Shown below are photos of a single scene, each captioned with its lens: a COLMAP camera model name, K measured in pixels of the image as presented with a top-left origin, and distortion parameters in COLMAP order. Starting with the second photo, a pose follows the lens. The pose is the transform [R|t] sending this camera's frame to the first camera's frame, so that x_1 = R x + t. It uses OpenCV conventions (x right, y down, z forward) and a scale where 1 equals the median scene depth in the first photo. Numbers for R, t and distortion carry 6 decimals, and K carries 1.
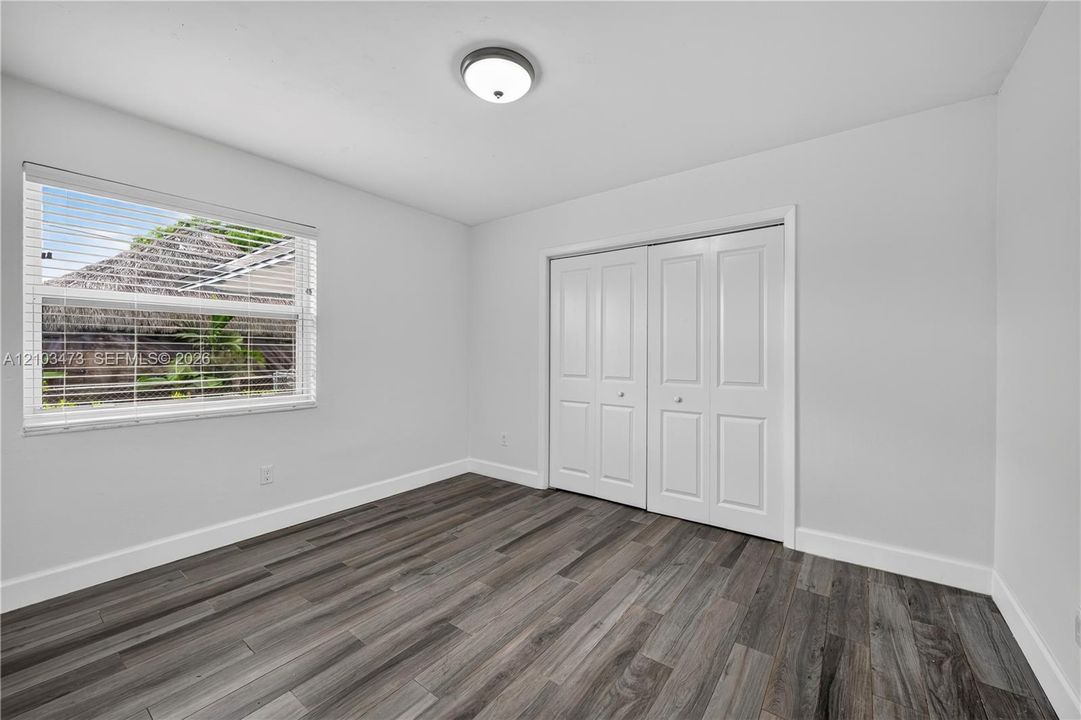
lens RADIAL K [[433.7, 0, 538.4], [0, 433.7, 353.1], [0, 0, 1]] dist [0.001059, 0.000128]
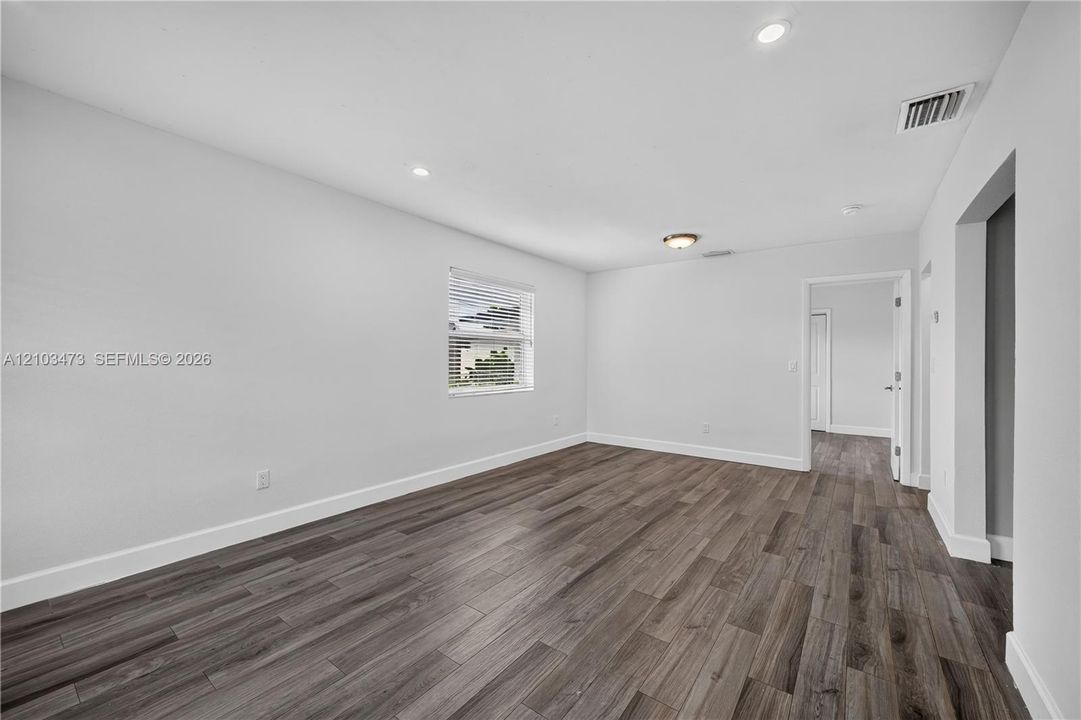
lens RADIAL K [[427.2, 0, 539.1], [0, 427.2, 366.4], [0, 0, 1]] dist [-0.000173, 0.000067]
pose [[0.999650, 0.012604, 0.023273, -0.208349], [-0.012844, 0.999865, 0.010208, 0.002013], [-0.023141, -0.010503, 0.999677, -0.263047]]
